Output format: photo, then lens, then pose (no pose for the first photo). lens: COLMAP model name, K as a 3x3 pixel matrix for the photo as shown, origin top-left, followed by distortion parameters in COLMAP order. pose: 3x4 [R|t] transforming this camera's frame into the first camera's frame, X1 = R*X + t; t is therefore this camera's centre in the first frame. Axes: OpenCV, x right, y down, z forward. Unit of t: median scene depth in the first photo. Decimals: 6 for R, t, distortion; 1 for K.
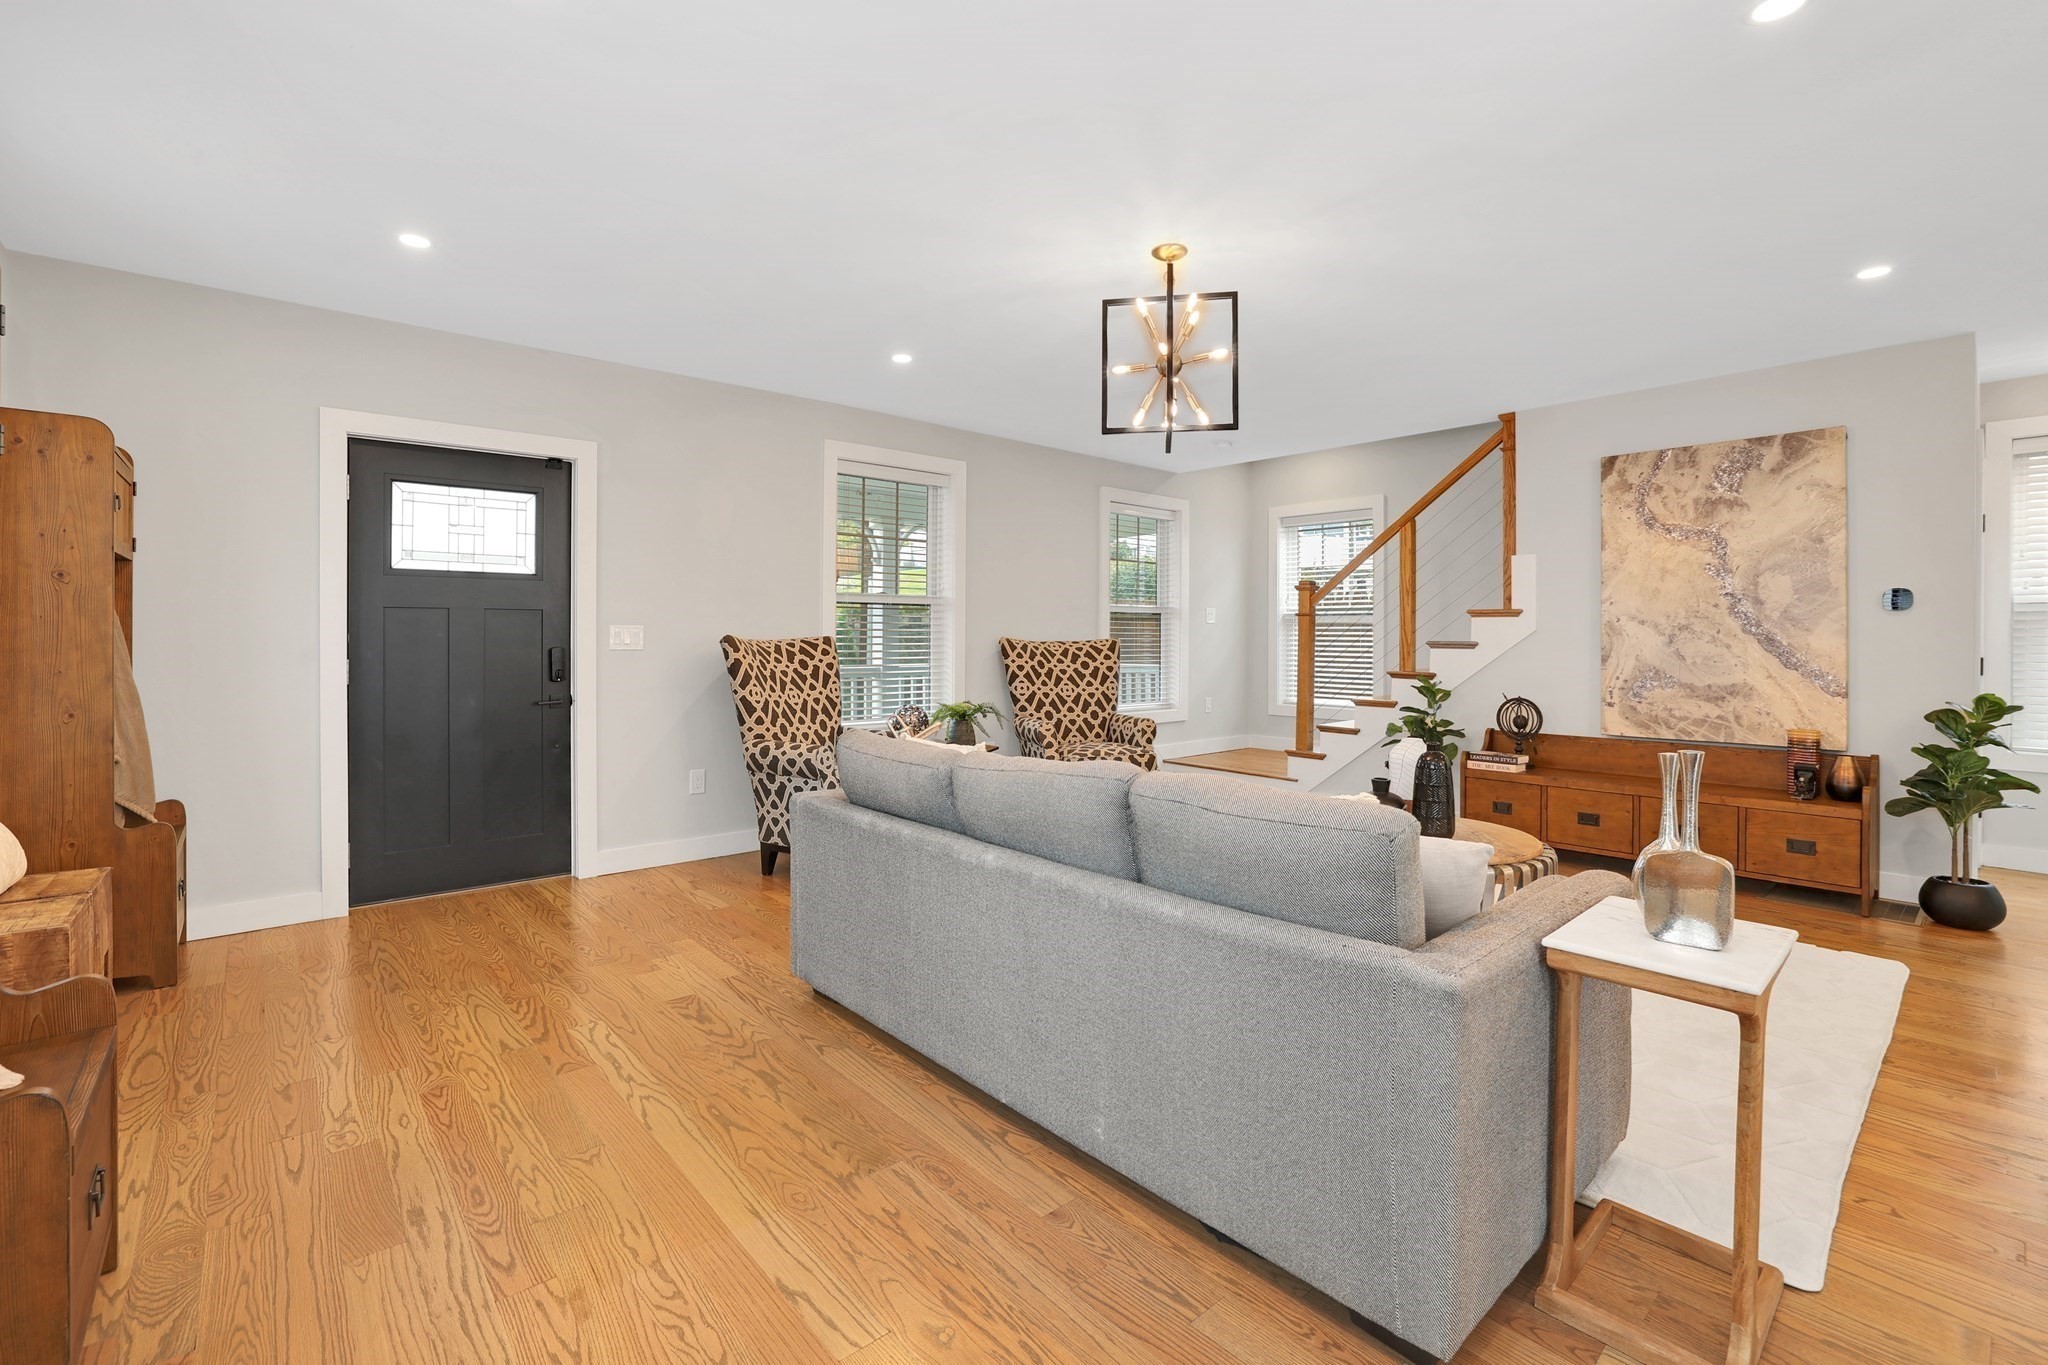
lens RADIAL K [[906.1, 0, 998.0], [0, 906.1, 640.3], [0, 0, 1]] dist [-0.053218, 0.018010]
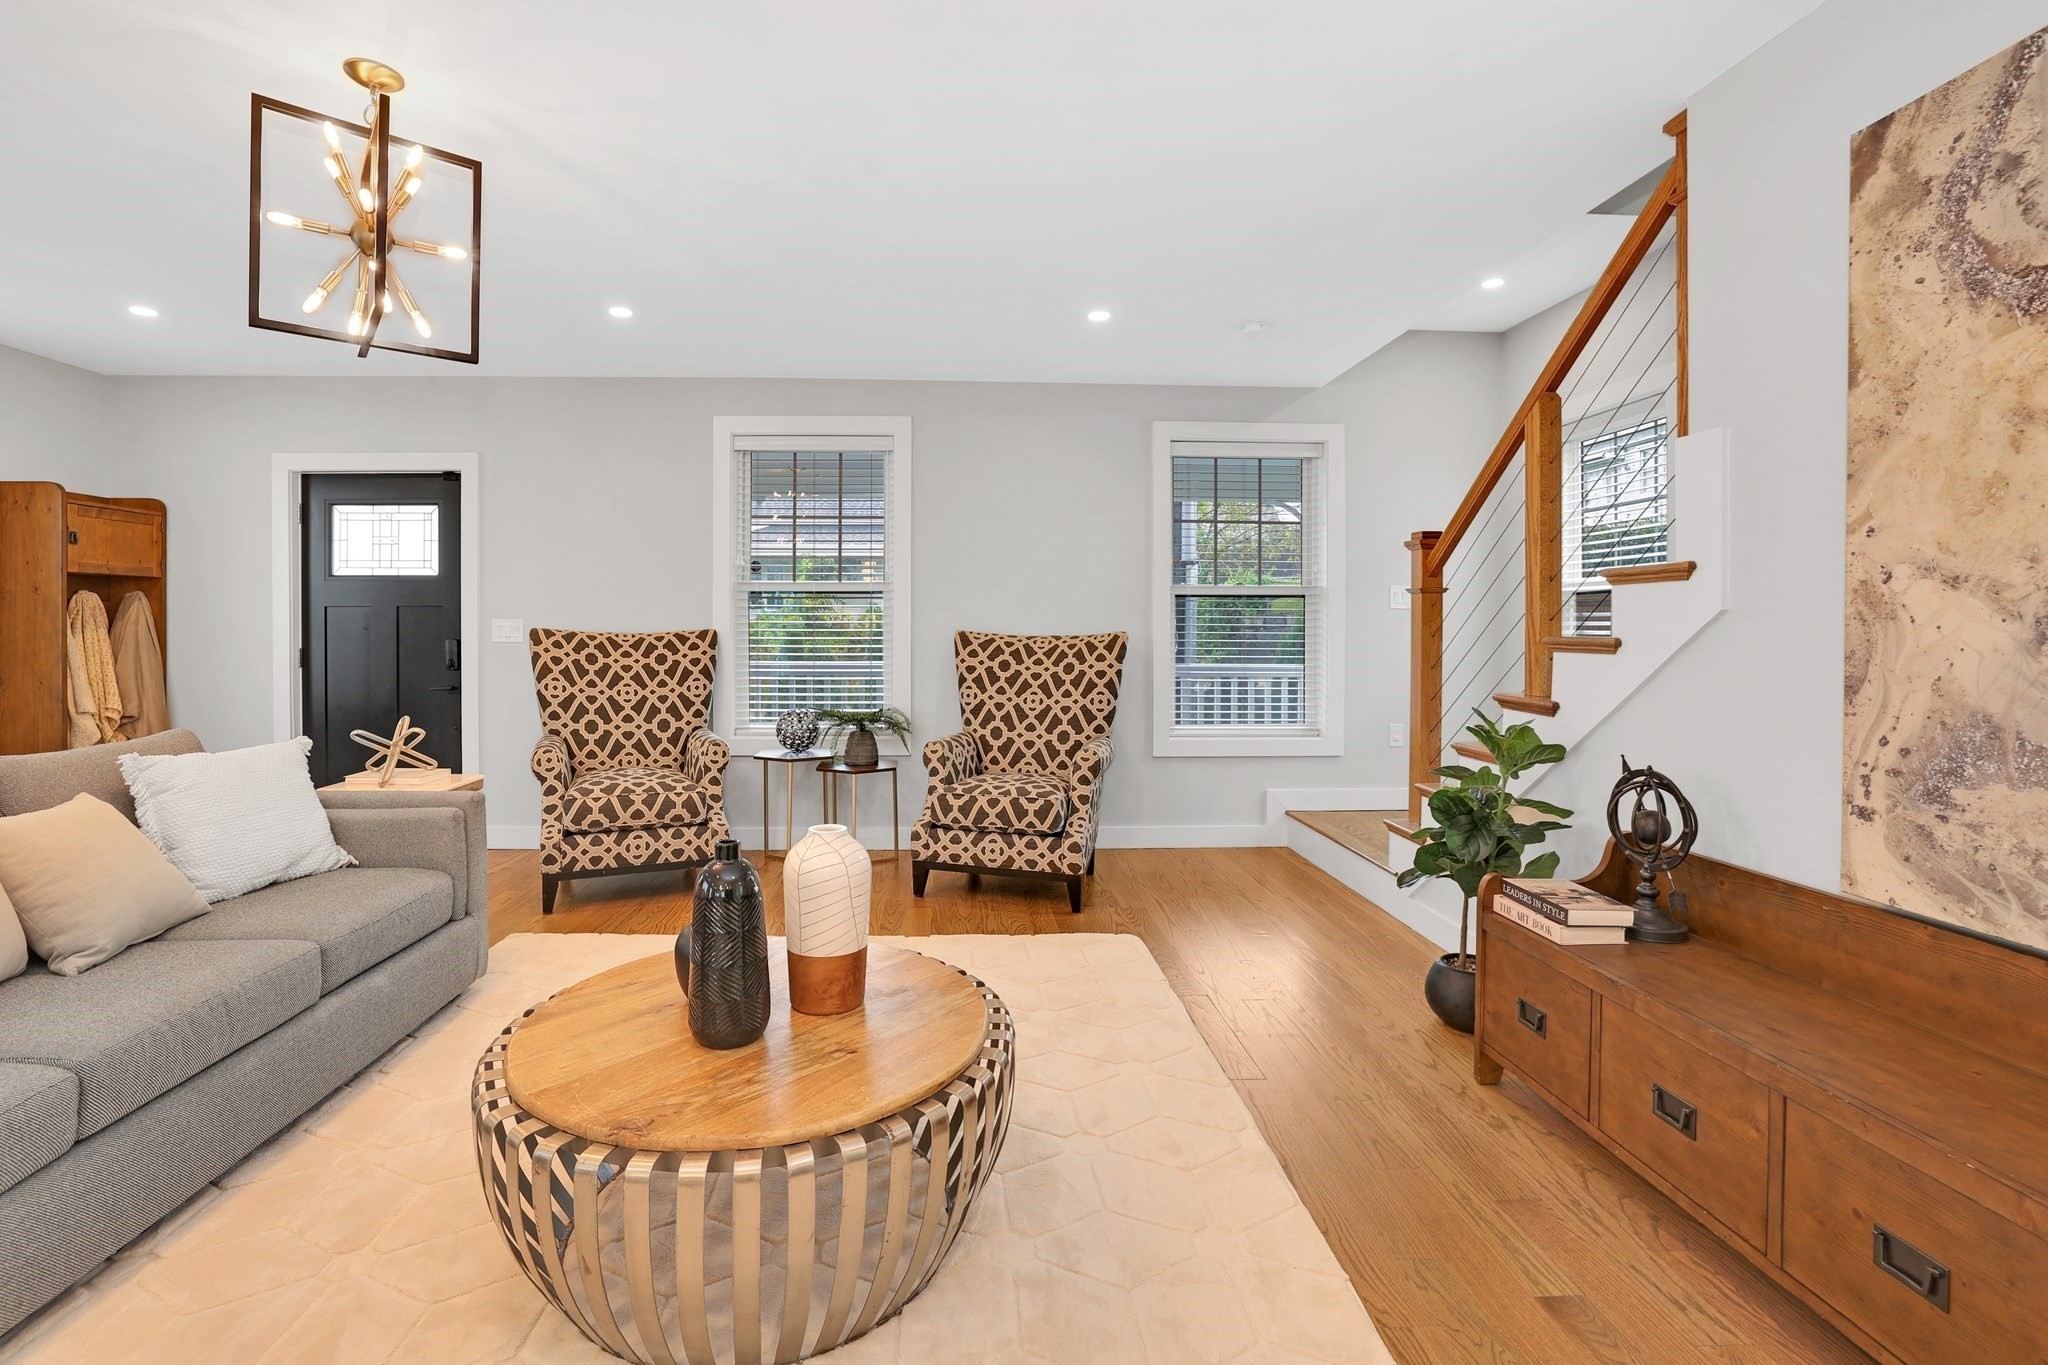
lens RADIAL K [[906.1, 0, 998.0], [0, 906.1, 640.3], [0, 0, 1]] dist [-0.053218, 0.018010]
pose [[0.767172, 0.005214, -0.641420, 0.695815], [-0.001853, 0.999981, 0.005914, 0.000877], [0.641439, -0.003349, 0.767167, 0.539898]]
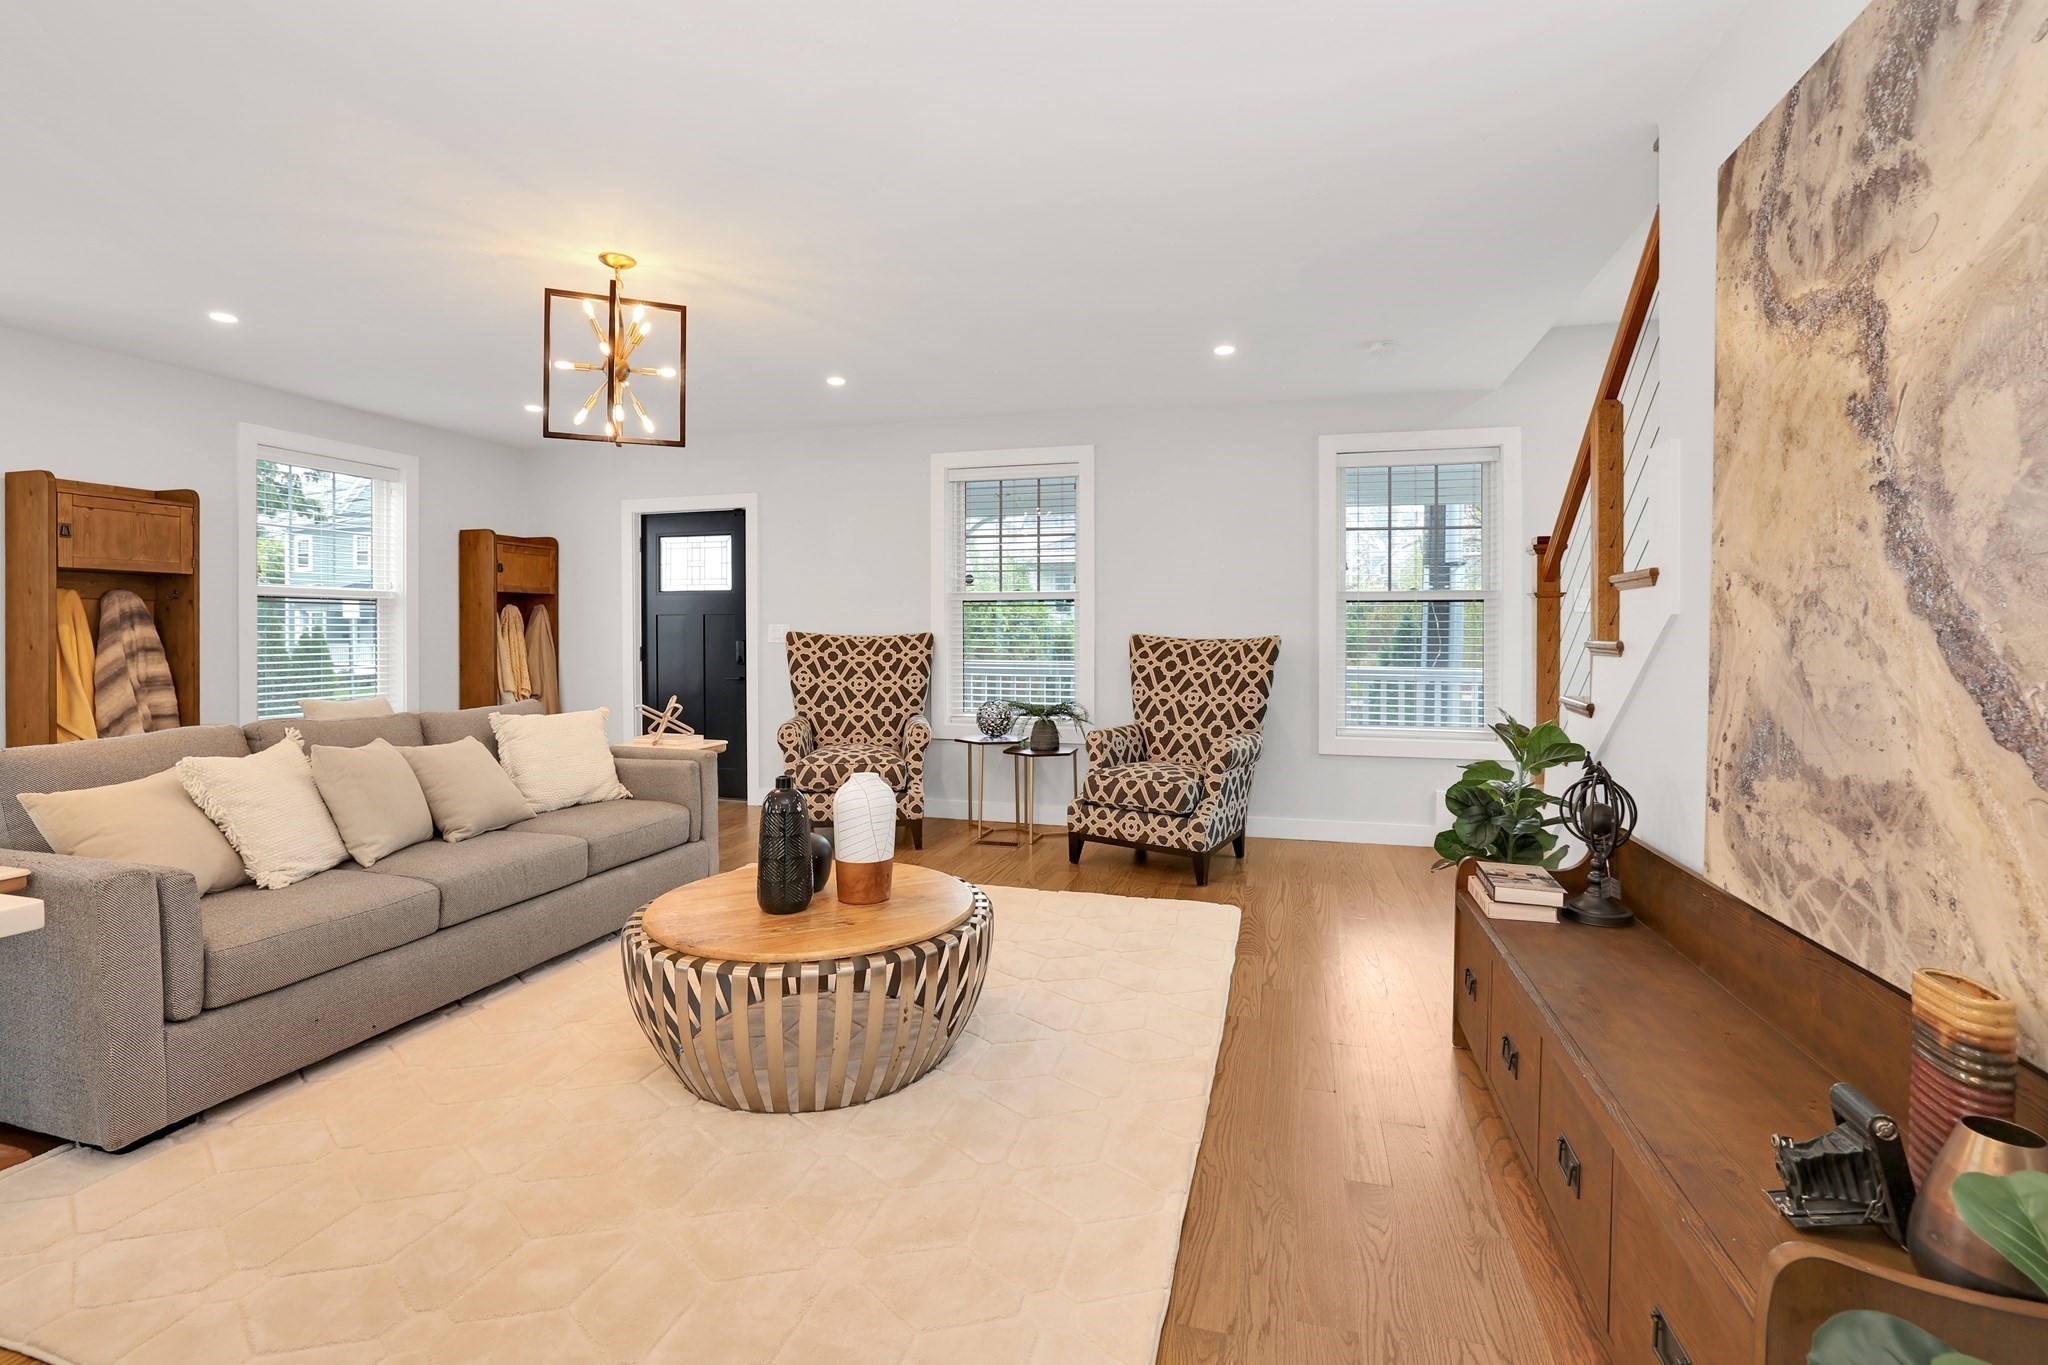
lens RADIAL K [[912.7, 0, 1064.9], [0, 912.7, 650.5], [0, 0, 1]] dist [-0.057589, 0.018538]
pose [[0.545734, 0.013706, -0.837847, 0.922187], [-0.004646, 0.999900, 0.013331, 0.001849], [0.837946, -0.003382, 0.545743, 0.593784]]
